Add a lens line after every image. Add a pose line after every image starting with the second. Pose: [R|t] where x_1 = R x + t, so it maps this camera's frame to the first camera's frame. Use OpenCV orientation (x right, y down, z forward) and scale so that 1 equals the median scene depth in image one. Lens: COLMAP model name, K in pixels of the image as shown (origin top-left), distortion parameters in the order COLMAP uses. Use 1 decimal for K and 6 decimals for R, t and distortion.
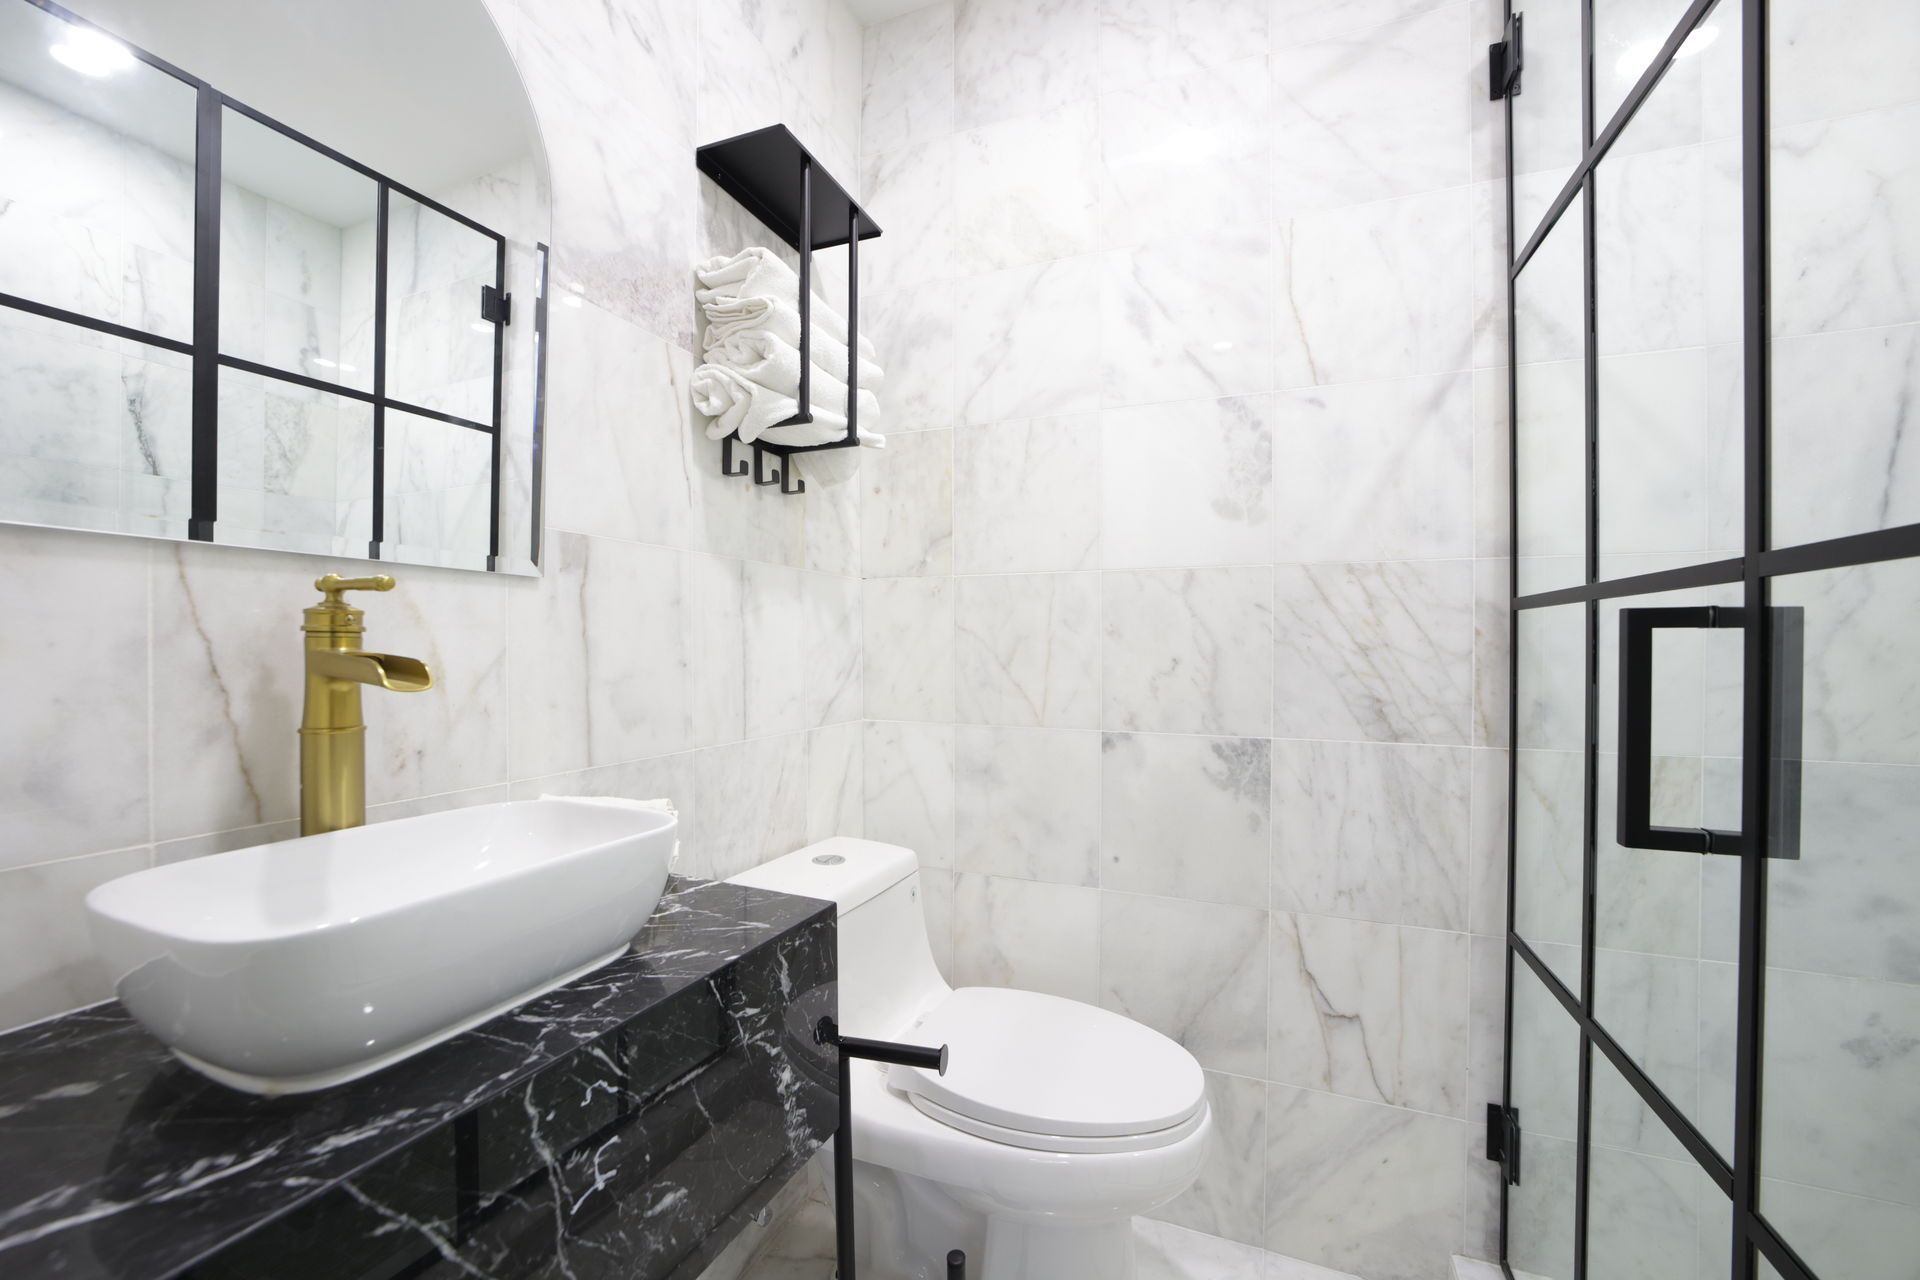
lens RADIAL K [[746.4, 0, 964.2], [0, 746.4, 654.6], [0, 0, 1]] dist [-0.001406, 0.002491]
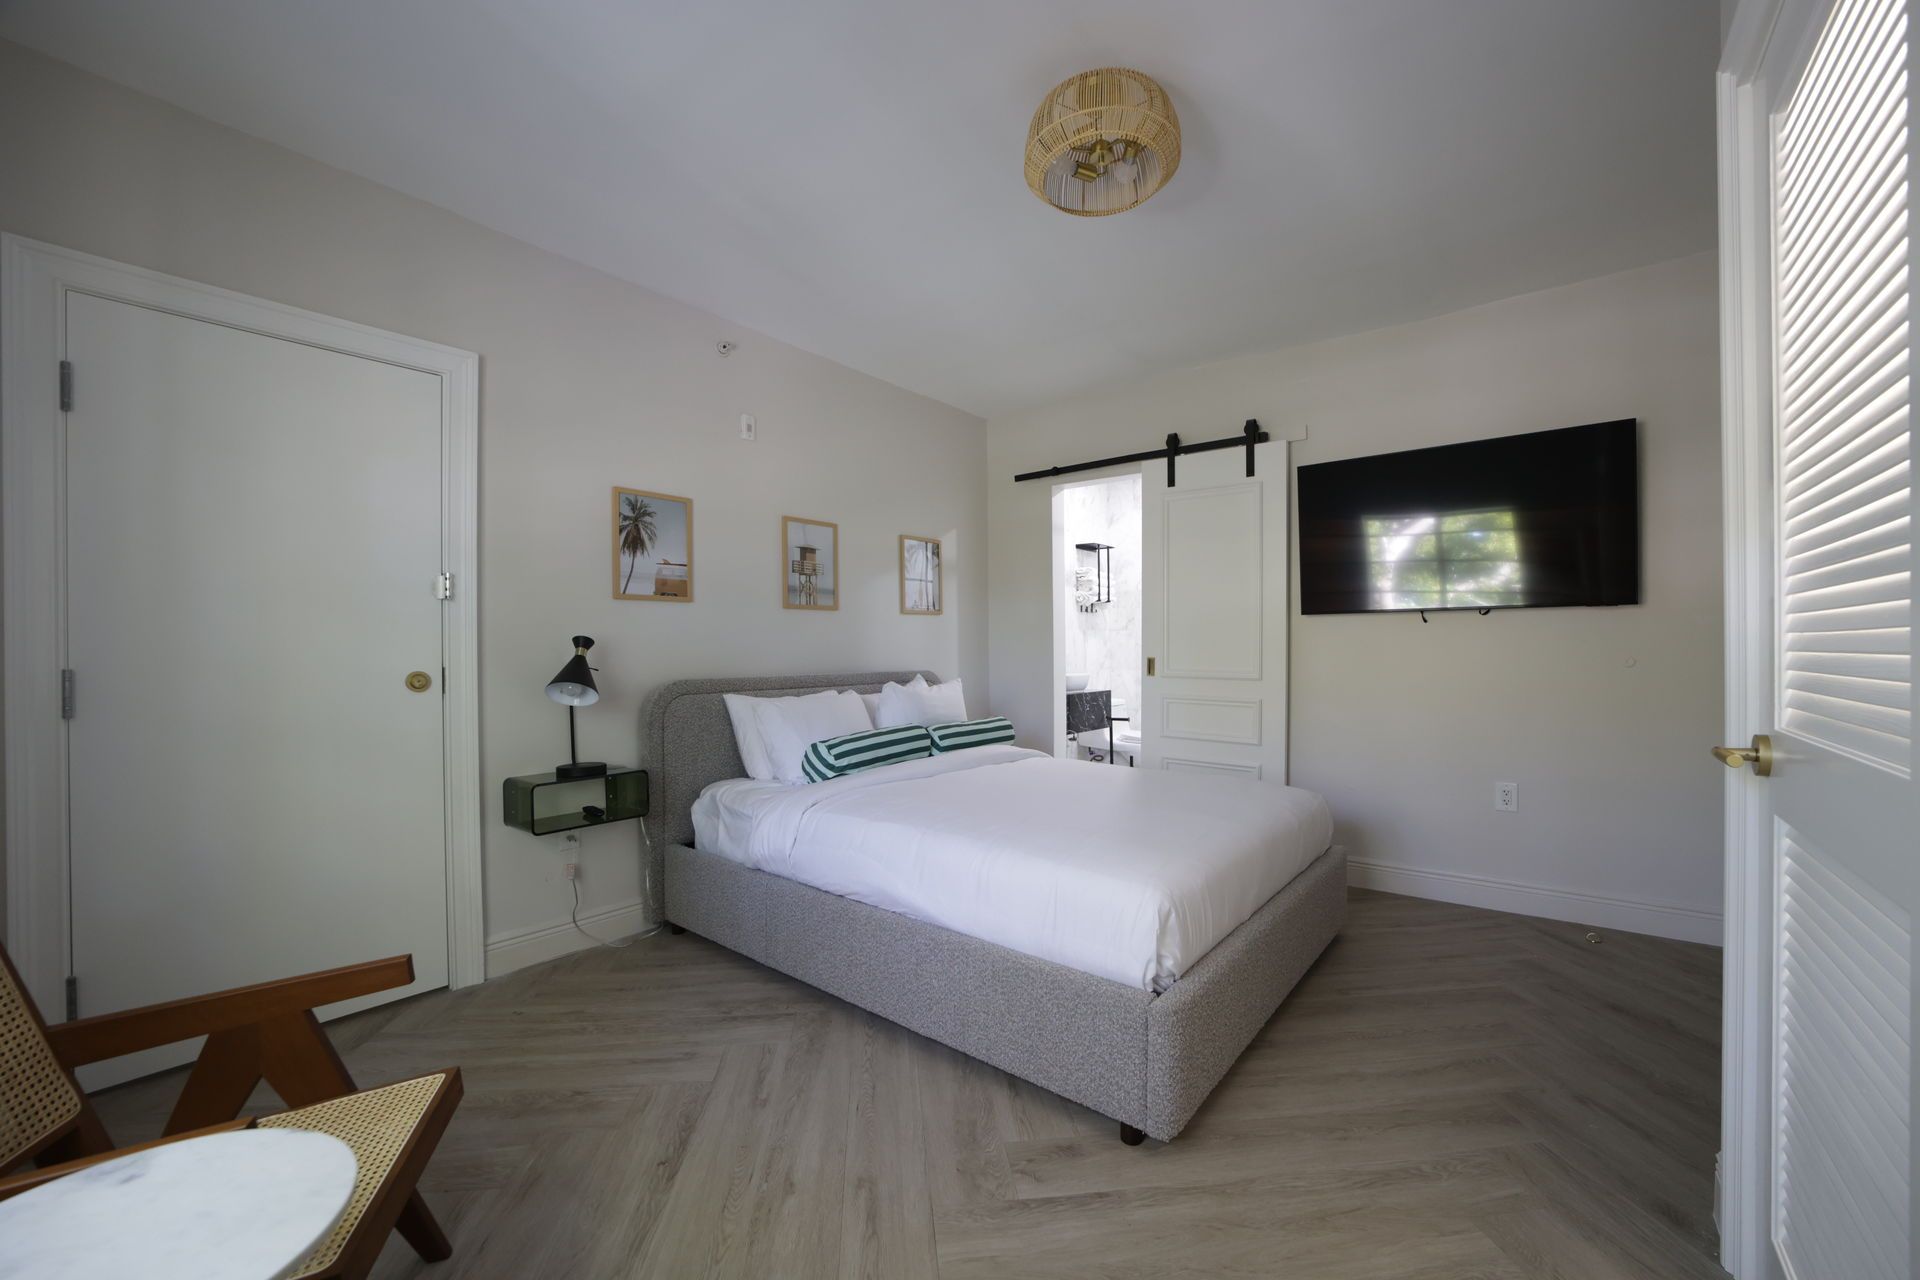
lens RADIAL K [[745.2, 0, 966.3], [0, 745.2, 649.2], [0, 0, 1]] dist [-0.038764, 0.009330]
pose [[0.959499, -0.012614, -0.281428, 0.267248], [0.012812, 0.999917, -0.001136, -0.017985], [0.281419, -0.002516, 0.959582, -3.380770]]
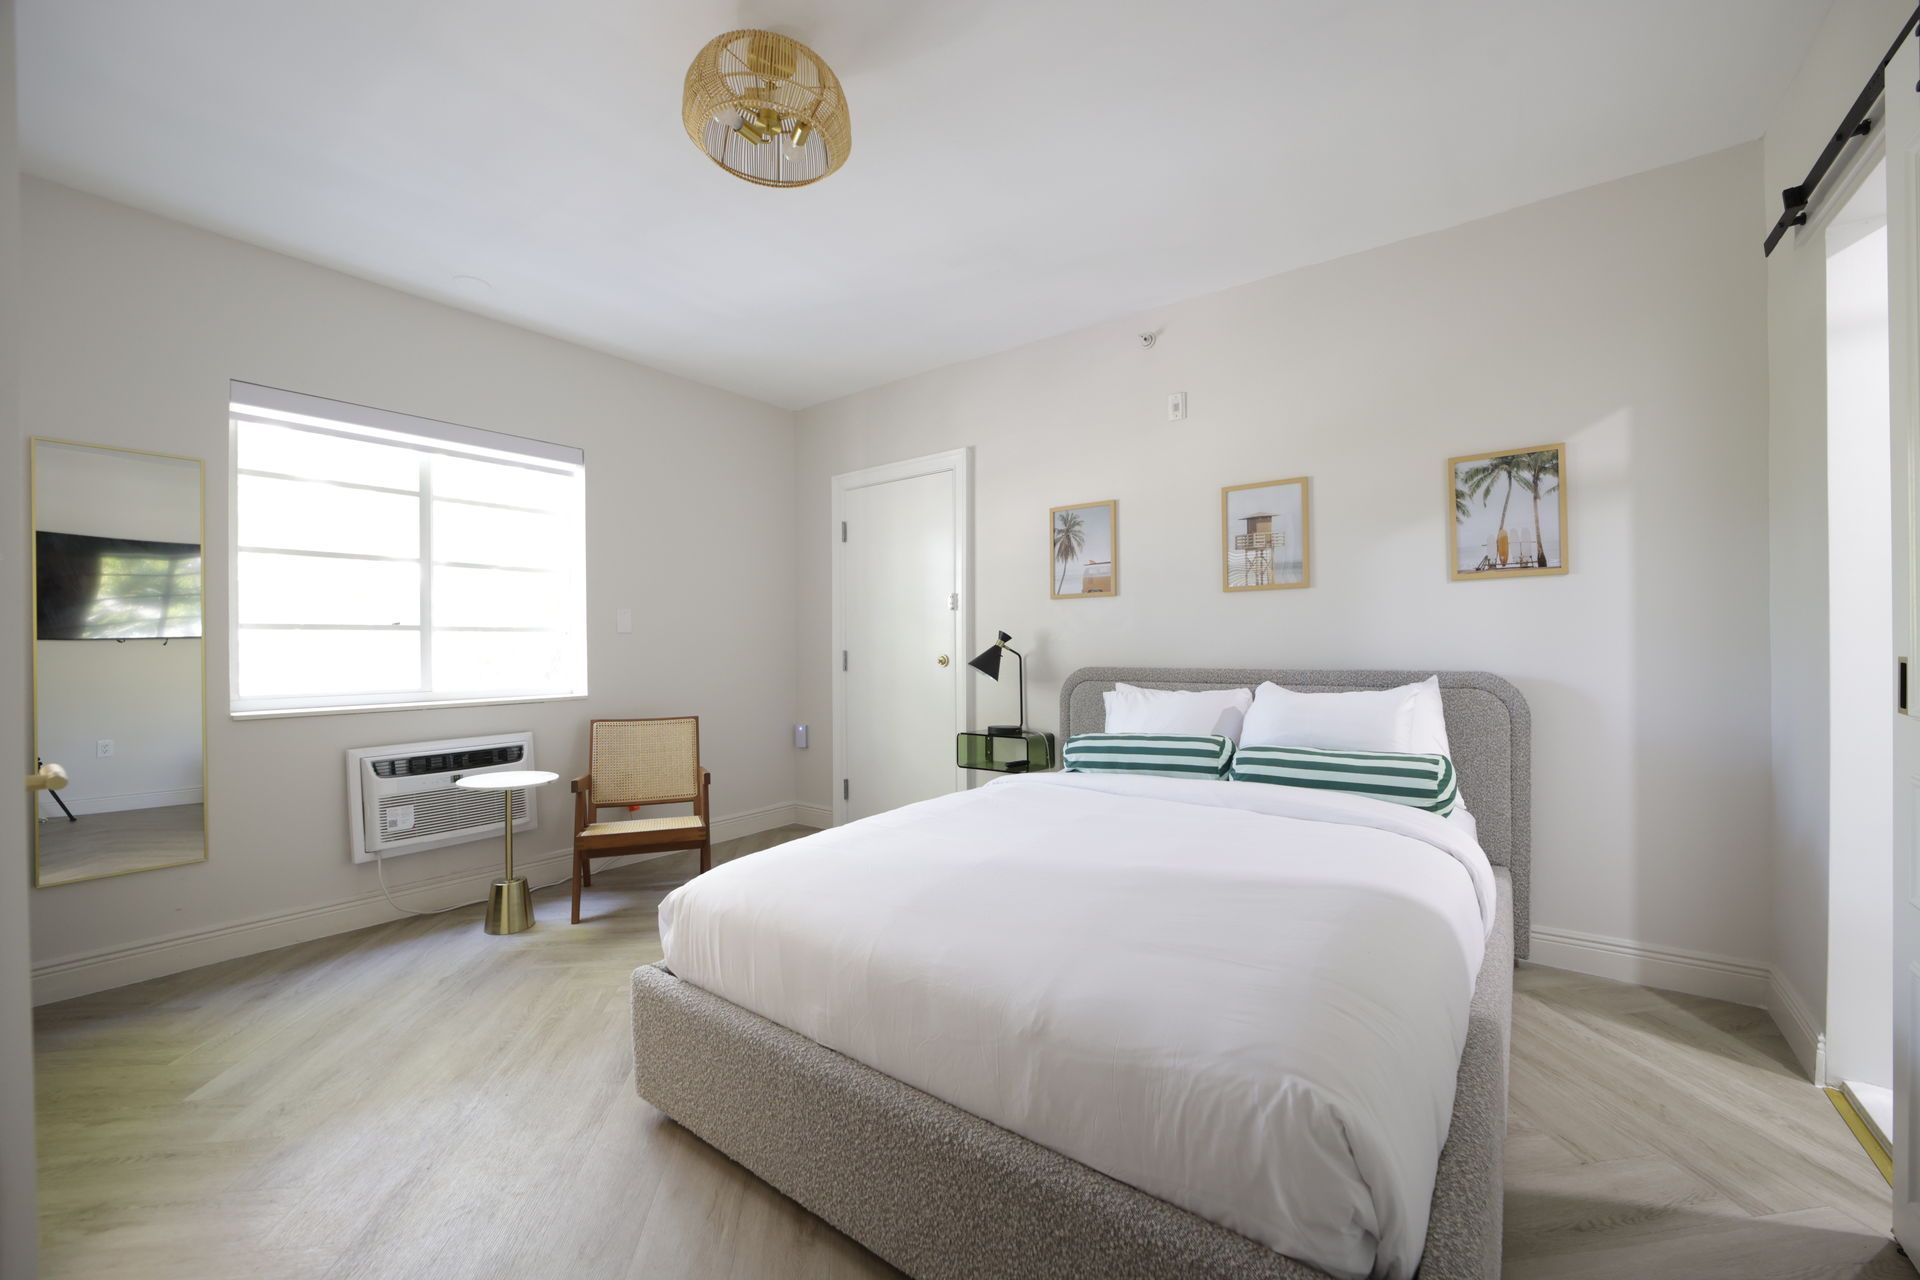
lens RADIAL K [[745.2, 0, 966.3], [0, 745.2, 649.2], [0, 0, 1]] dist [-0.038764, 0.009330]
pose [[-0.249773, -0.000837, -0.968304, 1.389354], [0.005201, 0.999984, -0.002206, 0.005483], [0.968290, -0.005587, -0.249765, -1.174723]]
